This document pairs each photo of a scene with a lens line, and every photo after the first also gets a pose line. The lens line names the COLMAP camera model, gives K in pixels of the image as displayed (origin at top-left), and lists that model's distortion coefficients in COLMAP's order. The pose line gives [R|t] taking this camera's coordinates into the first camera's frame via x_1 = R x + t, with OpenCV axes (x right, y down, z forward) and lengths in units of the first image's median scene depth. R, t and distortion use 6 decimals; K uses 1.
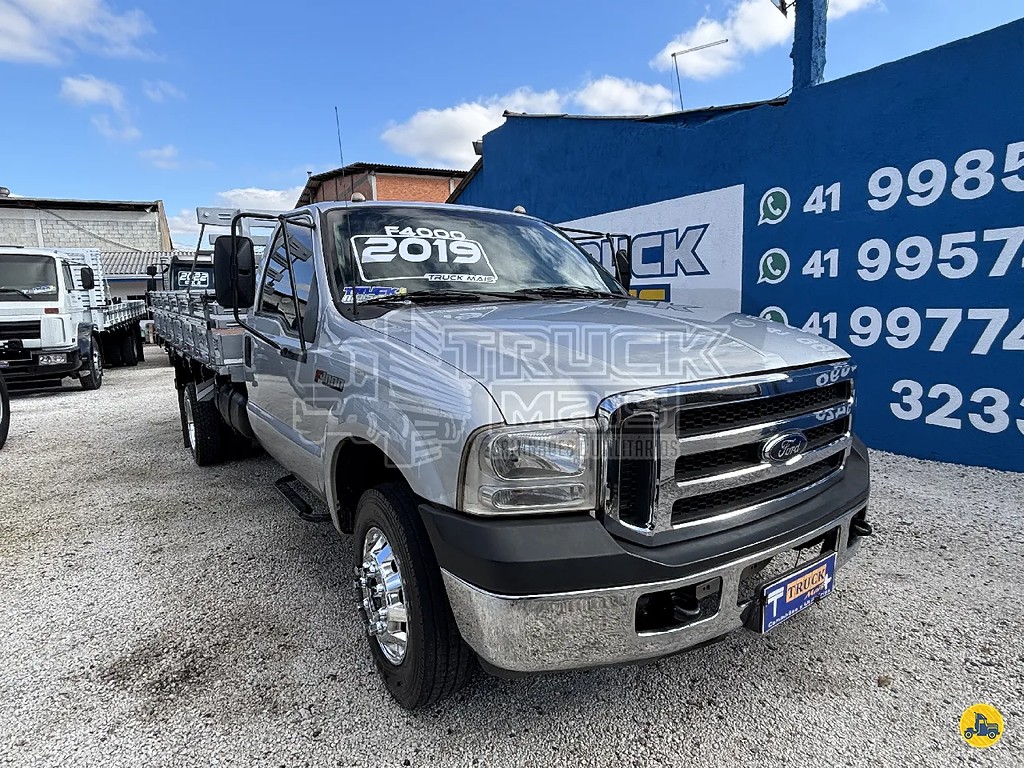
lens RADIAL K [[583.9, 0, 518.3], [0, 583.9, 371.9], [0, 0, 1]] dist [-0.006399, -0.005229]
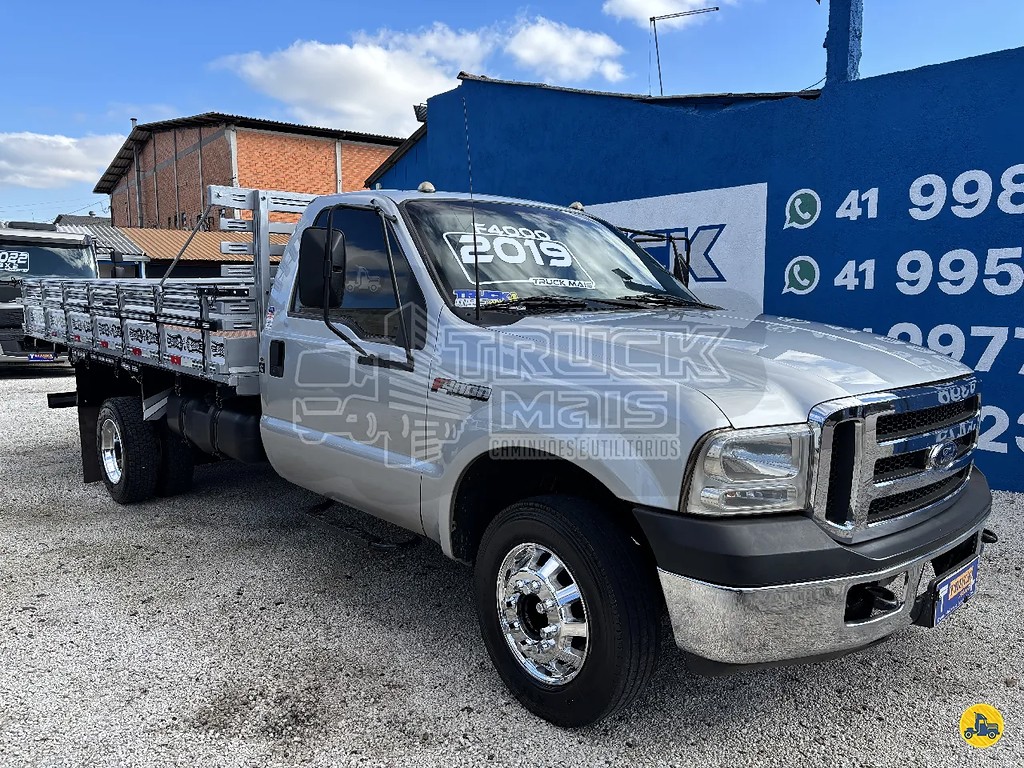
lens RADIAL K [[747.5, 0, 521.9], [0, 747.5, 376.1], [0, 0, 1]] dist [0.019294, -0.014355]
pose [[0.988791, 0.014050, 0.148641, -0.192540], [-0.010502, 0.999641, -0.024629, 0.009958], [-0.148934, 0.022792, 0.988584, -0.094753]]
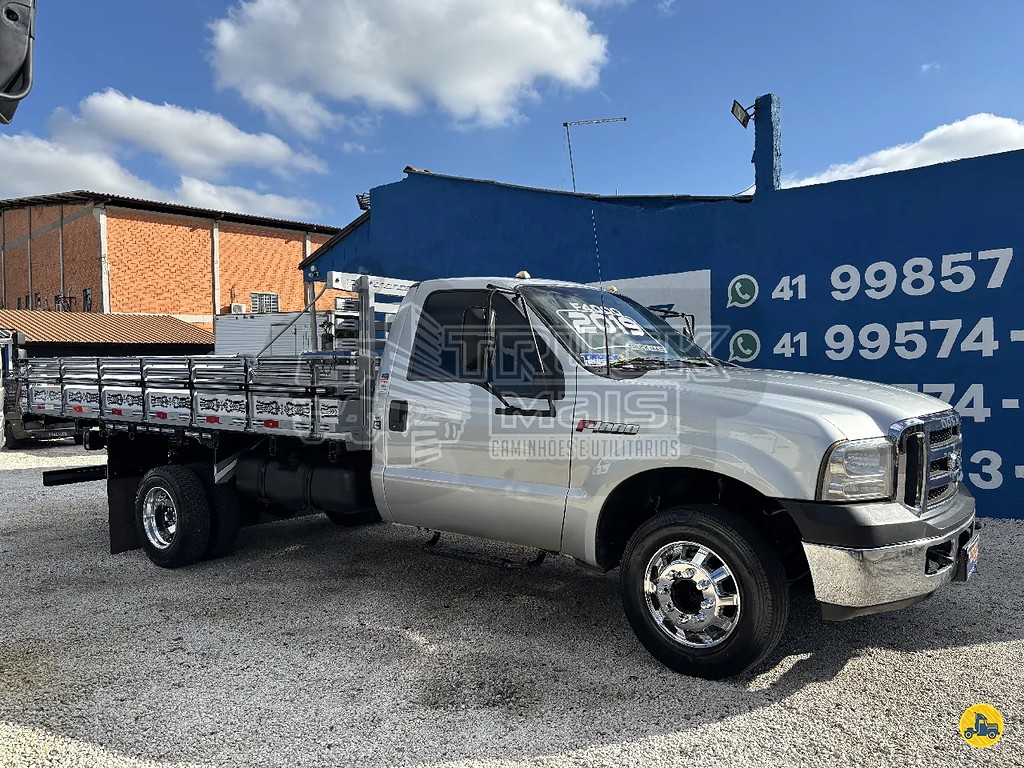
lens RADIAL K [[747.5, 0, 519.1], [0, 747.5, 383.5], [0, 0, 1]] dist [0.019294, -0.014355]
pose [[0.950009, 0.009529, 0.312077, -0.469155], [0.028828, 0.992587, -0.118064, 0.047639], [-0.310889, 0.121158, 0.942692, -0.200623]]
